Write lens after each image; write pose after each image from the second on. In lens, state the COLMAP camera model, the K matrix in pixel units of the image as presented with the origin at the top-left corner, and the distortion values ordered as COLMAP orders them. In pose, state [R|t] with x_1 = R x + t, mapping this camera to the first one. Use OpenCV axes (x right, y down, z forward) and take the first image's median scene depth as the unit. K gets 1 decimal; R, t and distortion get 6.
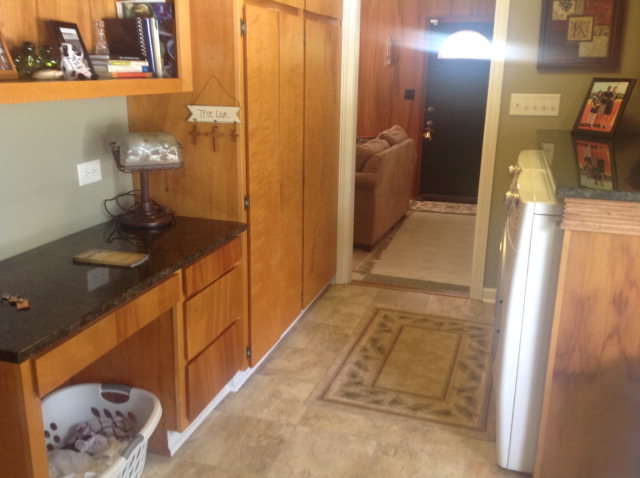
lens RADIAL K [[610.5, 0, 320.4], [0, 610.5, 230.5], [0, 0, 1]] dist [0.156229, -0.329946]
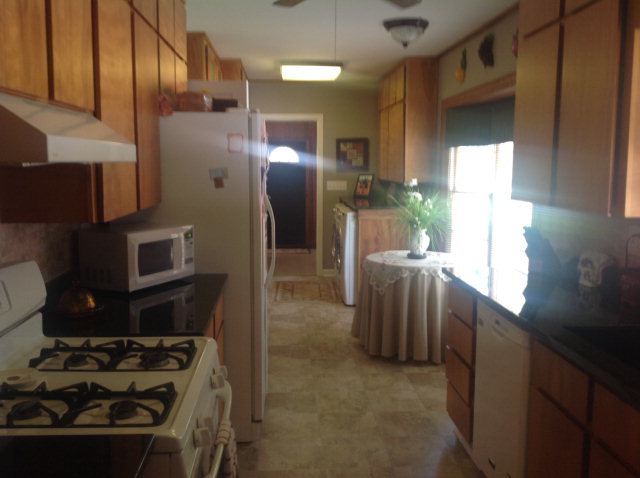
lens RADIAL K [[596.0, 0, 320.0], [0, 596.0, 239.0], [0, 0, 1]] dist [0.176951, -0.460843]
pose [[0.935676, -0.057018, 0.348223, -0.542887], [0.102411, 0.988262, -0.113363, 0.259591], [-0.337671, 0.141733, 0.930532, -1.110187]]
